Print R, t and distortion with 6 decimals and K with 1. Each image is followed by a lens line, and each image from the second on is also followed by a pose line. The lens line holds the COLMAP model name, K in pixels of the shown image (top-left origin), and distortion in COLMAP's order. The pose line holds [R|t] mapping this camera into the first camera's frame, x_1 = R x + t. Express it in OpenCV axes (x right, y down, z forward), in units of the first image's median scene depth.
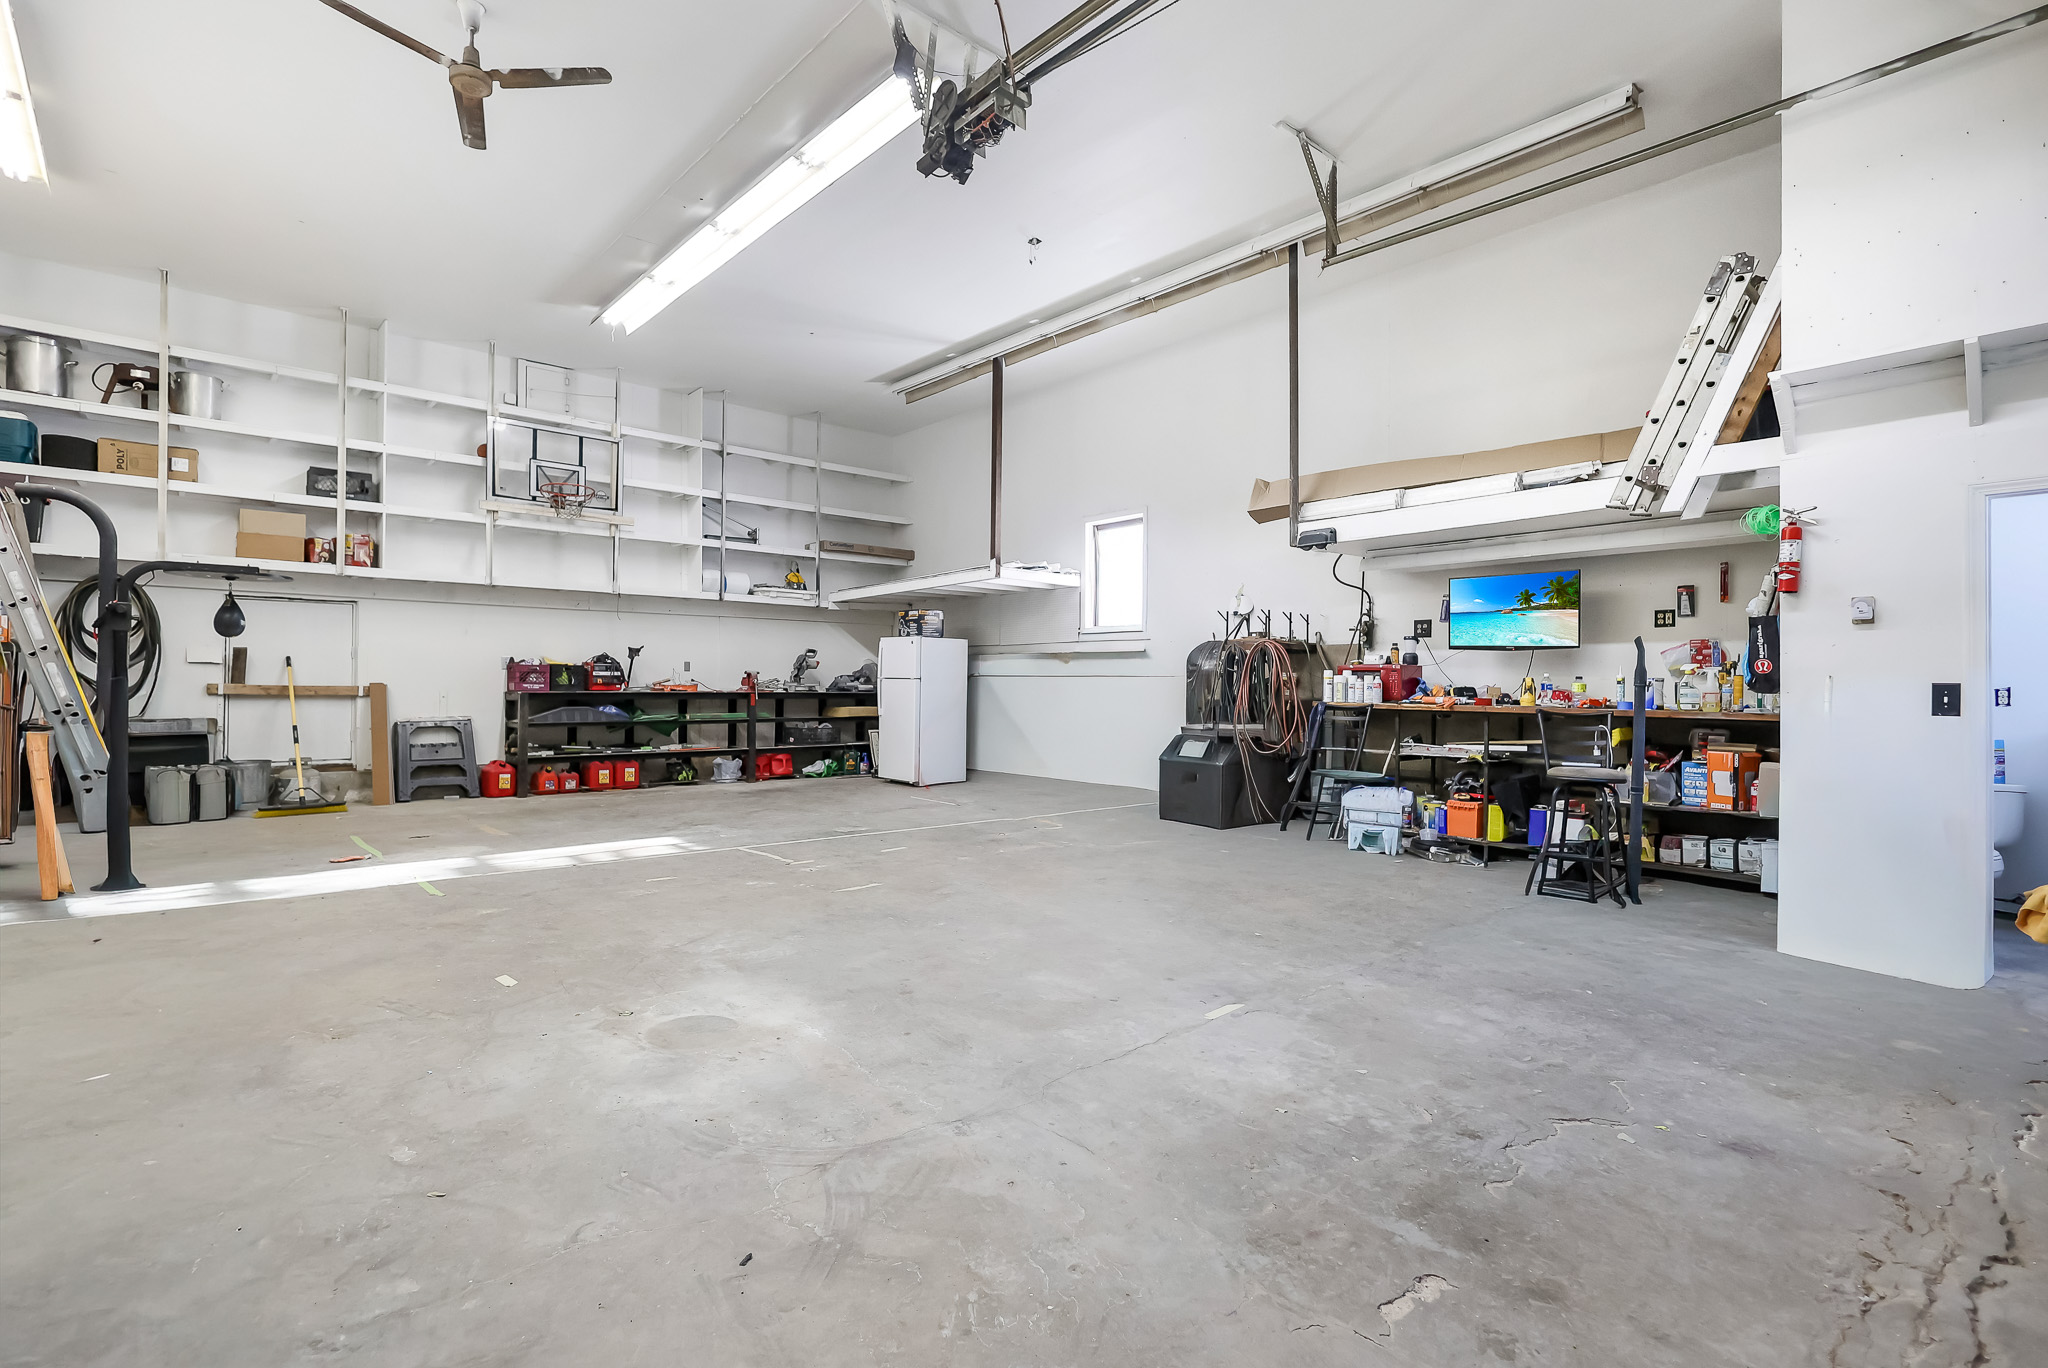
lens RADIAL K [[967.0, 0, 1026.1], [0, 967.0, 683.4], [0, 0, 1]] dist [-0.006236, -0.000033]
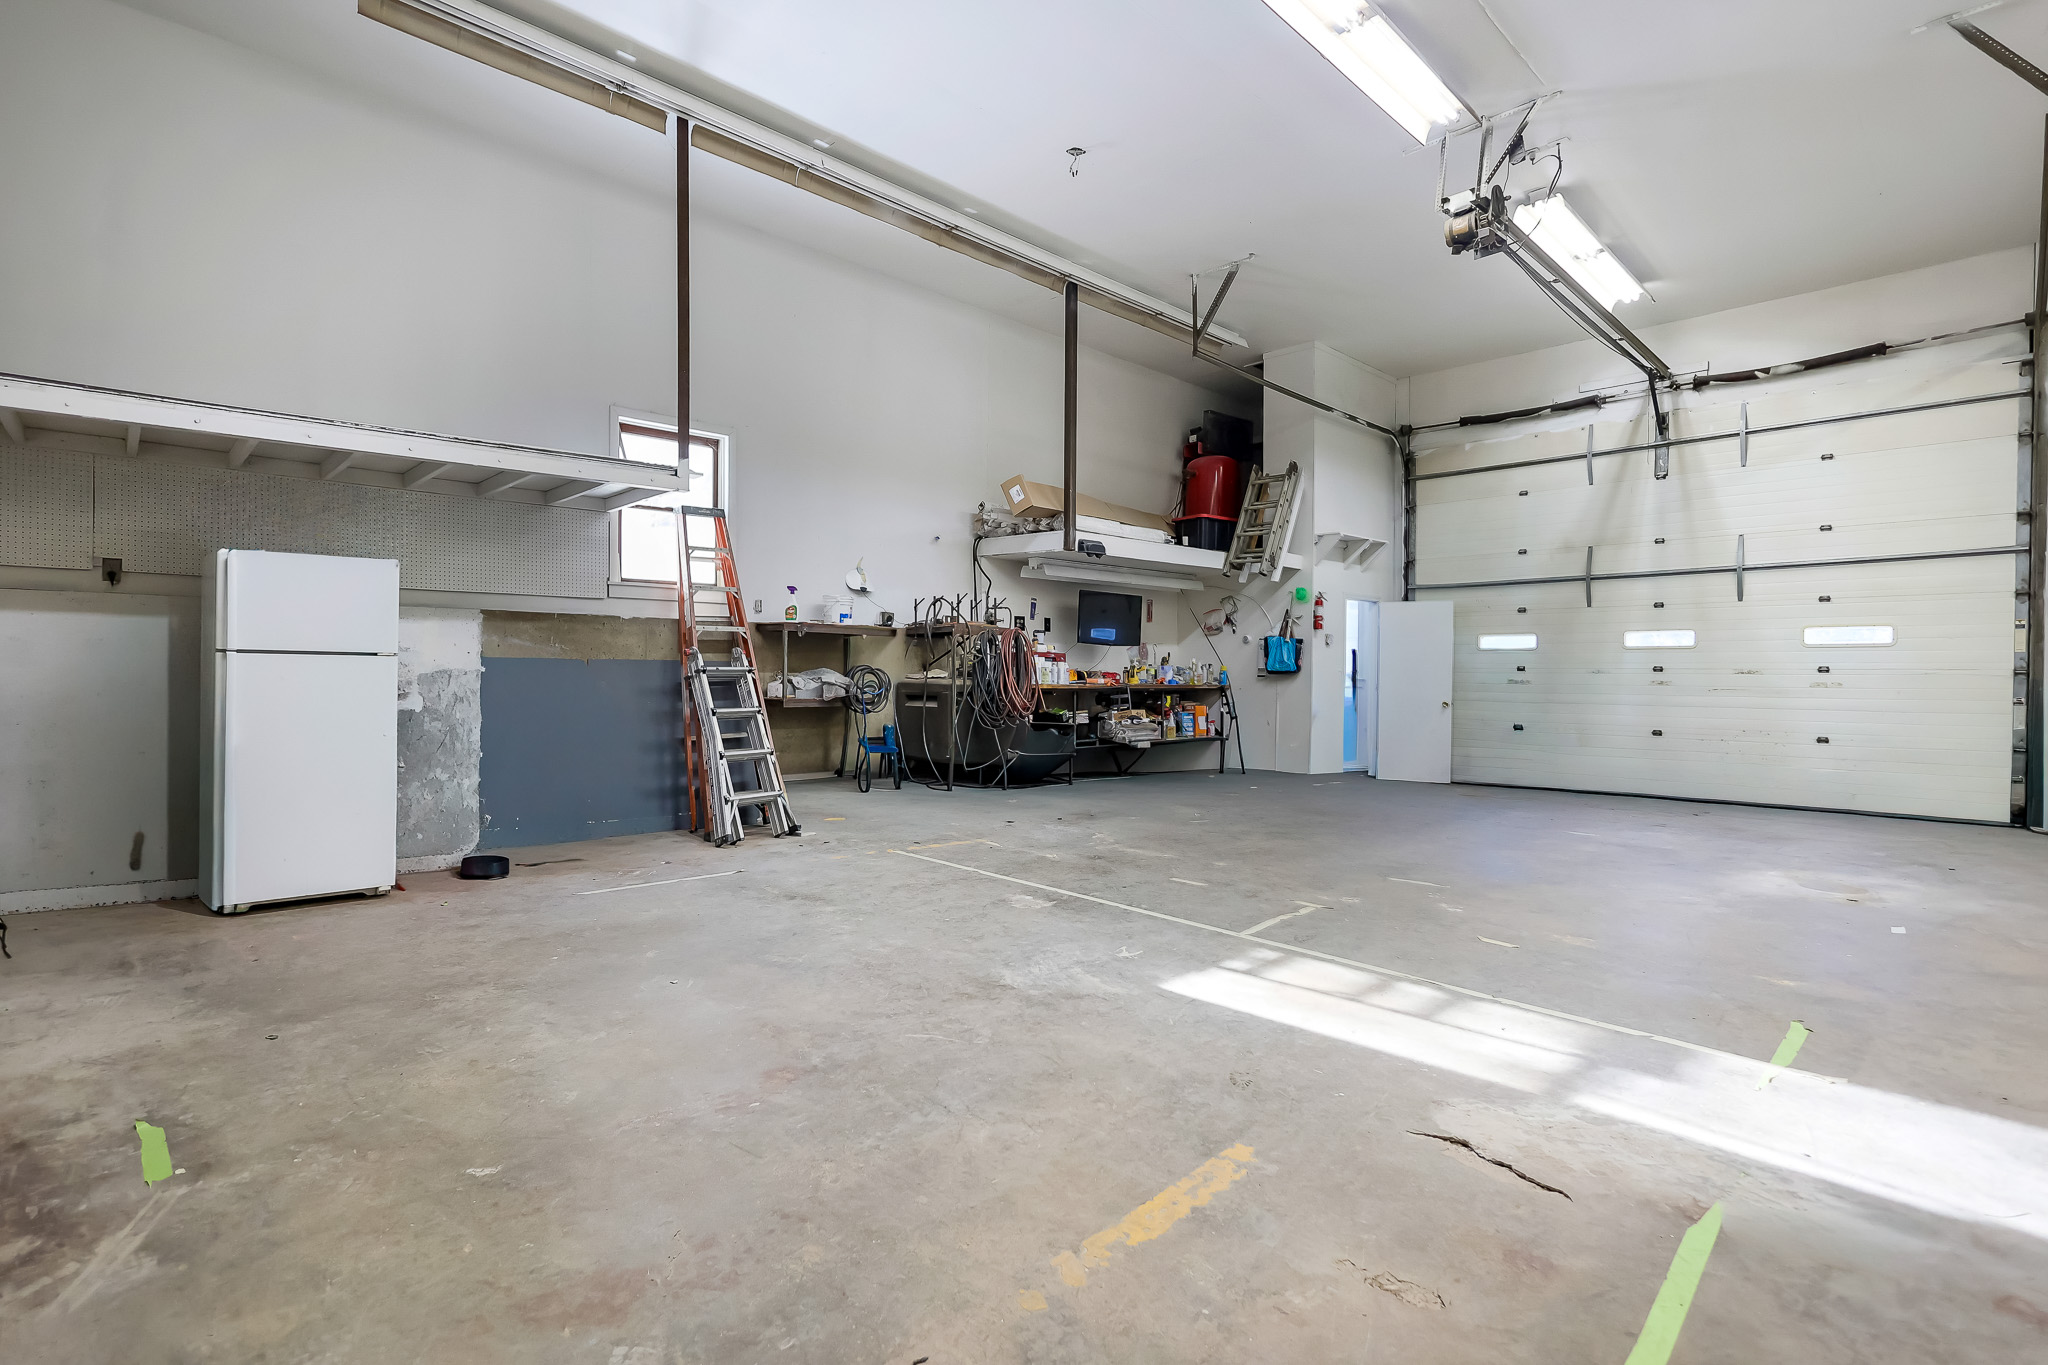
lens RADIAL K [[967.0, 0, 1026.1], [0, 967.0, 680.7], [0, 0, 1]] dist [-0.006236, -0.000033]
pose [[-0.045751, -0.022660, 0.998696, -0.830723], [-0.013095, 0.999670, 0.022083, -0.009777], [-0.998867, -0.012068, -0.046033, 1.052131]]
